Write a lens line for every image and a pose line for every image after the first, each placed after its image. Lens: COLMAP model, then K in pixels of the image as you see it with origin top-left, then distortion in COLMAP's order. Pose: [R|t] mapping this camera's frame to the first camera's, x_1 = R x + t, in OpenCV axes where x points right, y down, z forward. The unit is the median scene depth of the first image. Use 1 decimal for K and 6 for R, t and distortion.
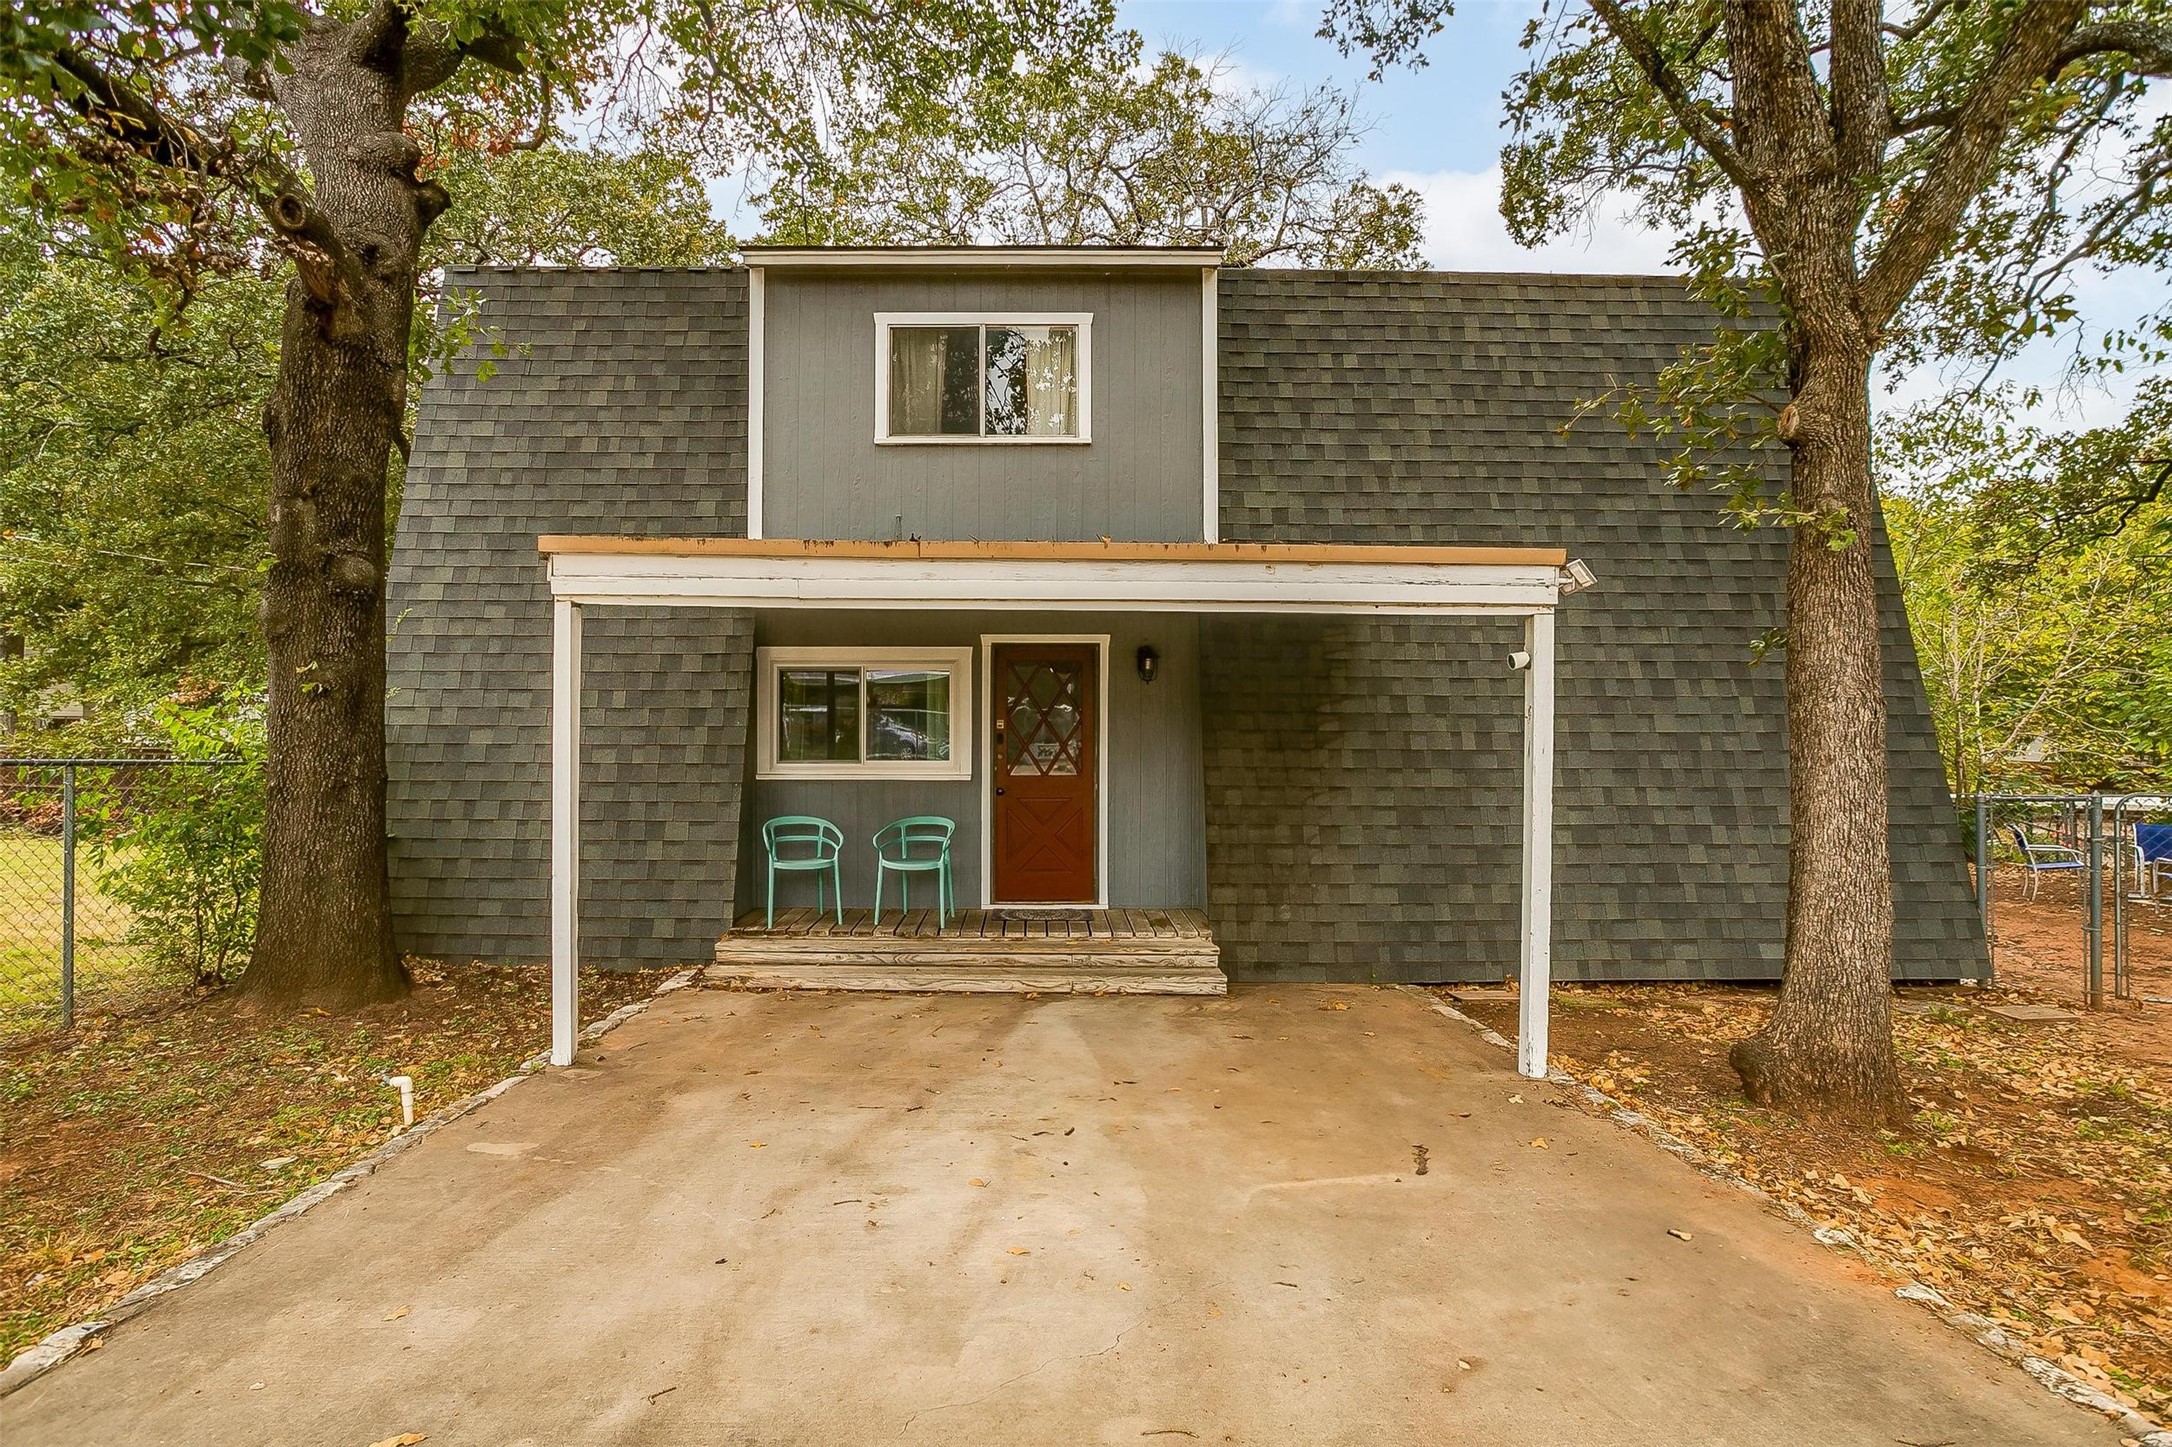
lens RADIAL K [[1060.9, 0, 1070.7], [0, 1060.9, 720.5], [0, 0, 1]] dist [-0.004240, -0.000232]
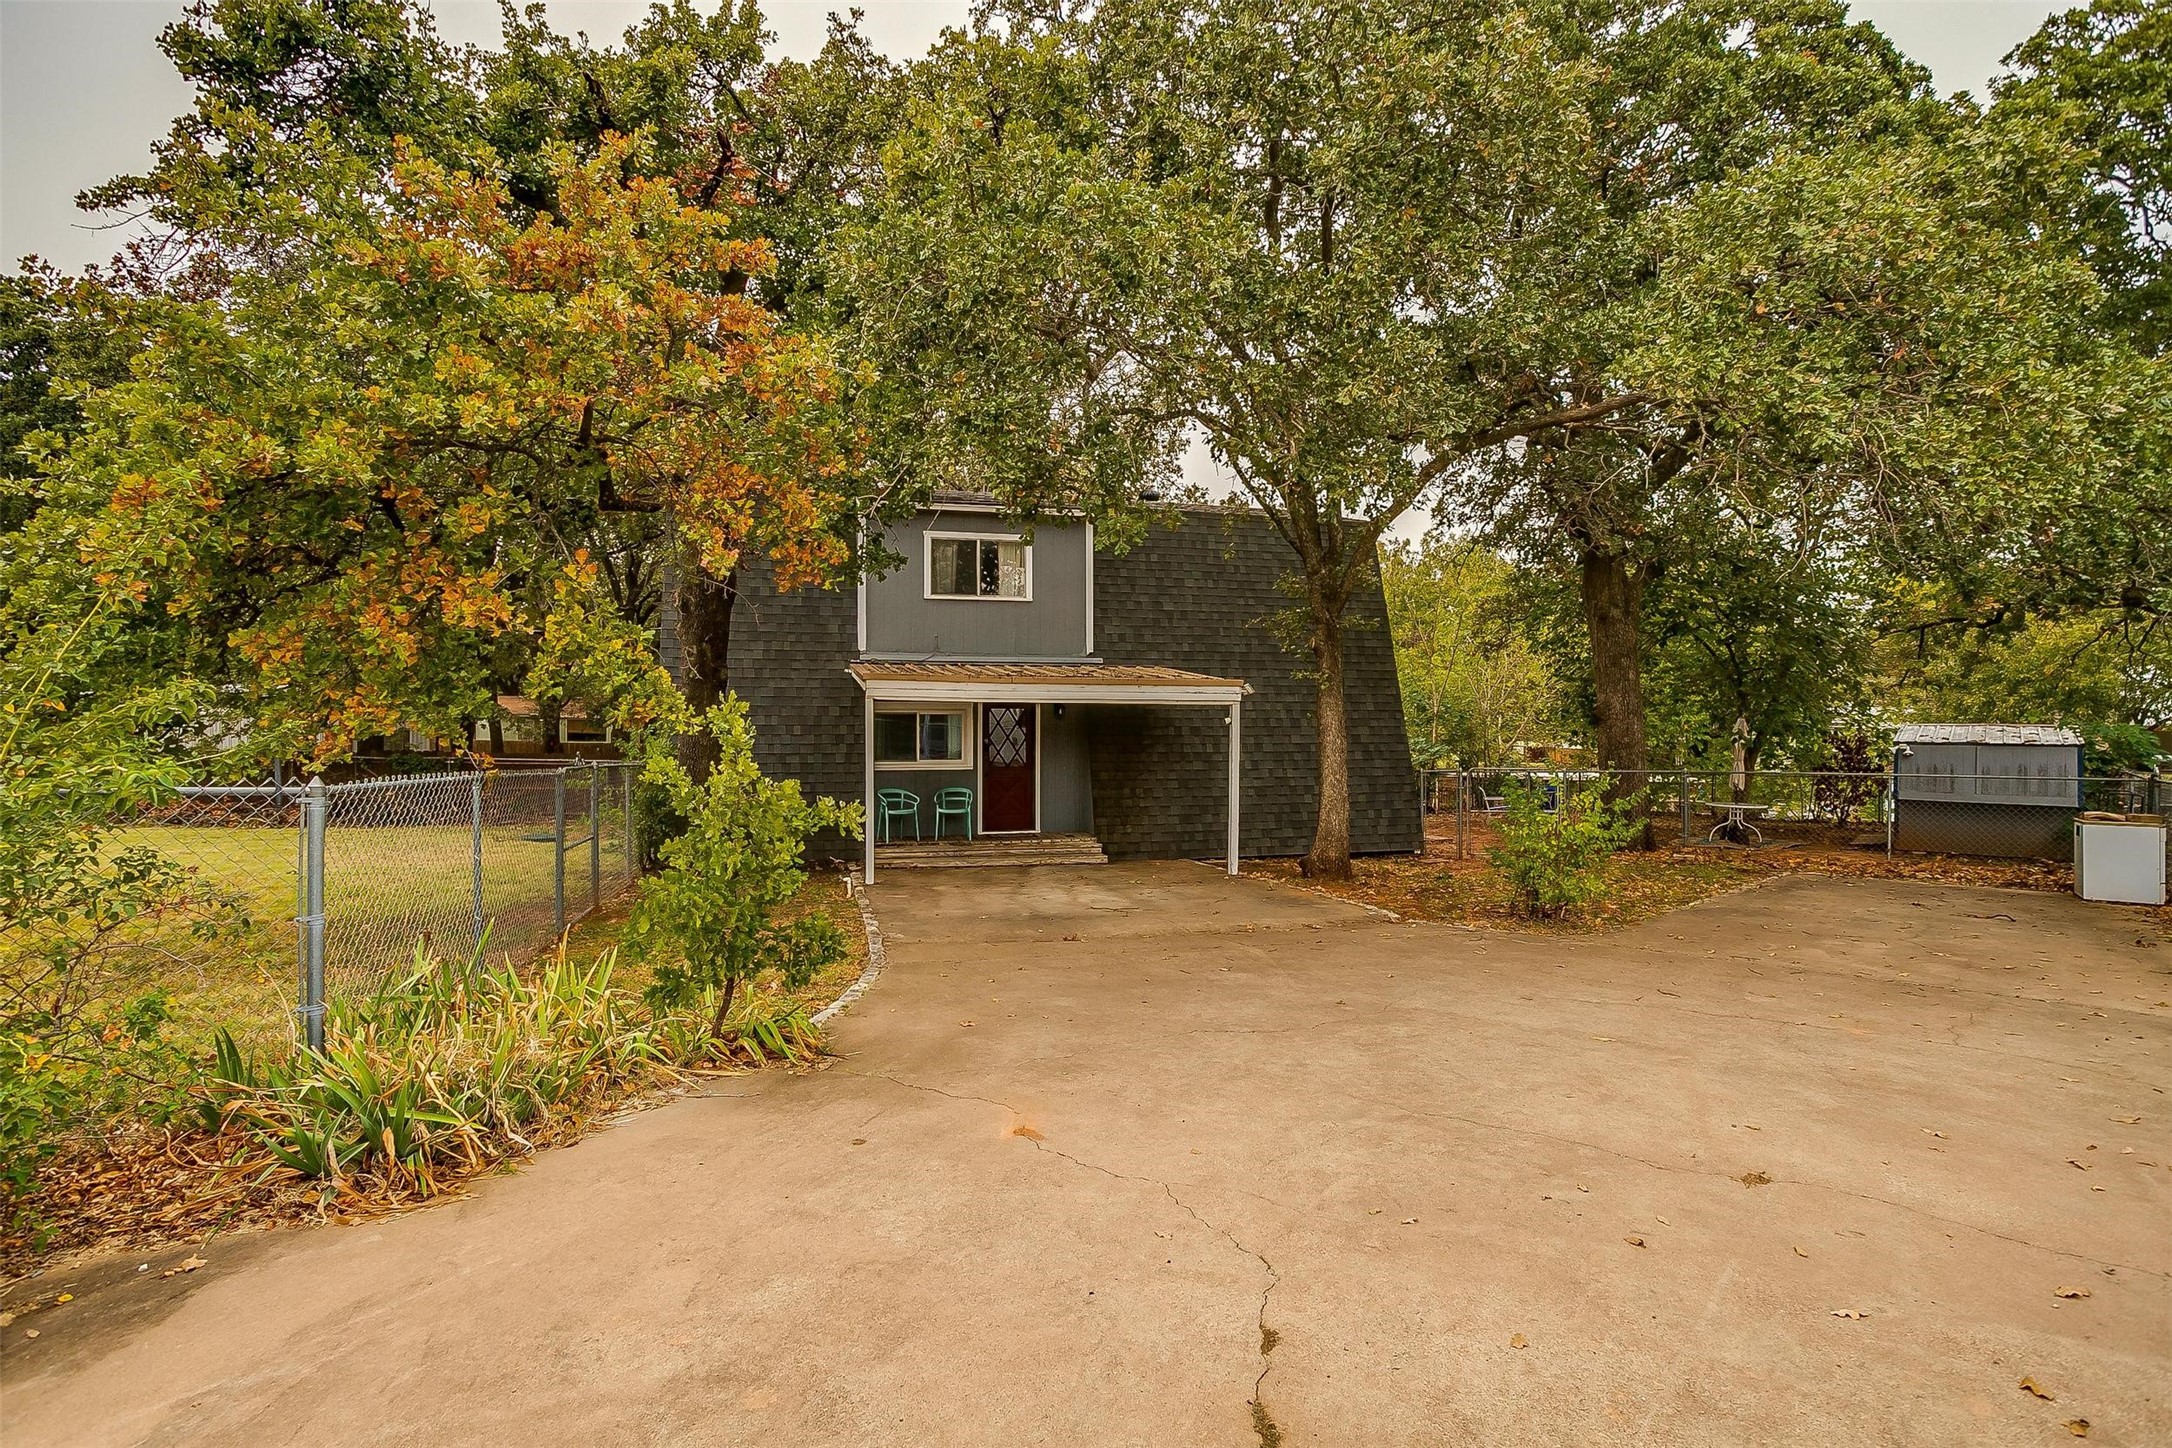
lens RADIAL K [[1060.9, 0, 1070.7], [0, 1060.9, 721.0], [0, 0, 1]] dist [-0.004240, -0.000232]
pose [[0.973427, -0.002155, 0.228987, -0.372665], [0.000509, 0.999974, 0.007247, -0.048772], [-0.228996, -0.006938, 0.973403, -0.978956]]
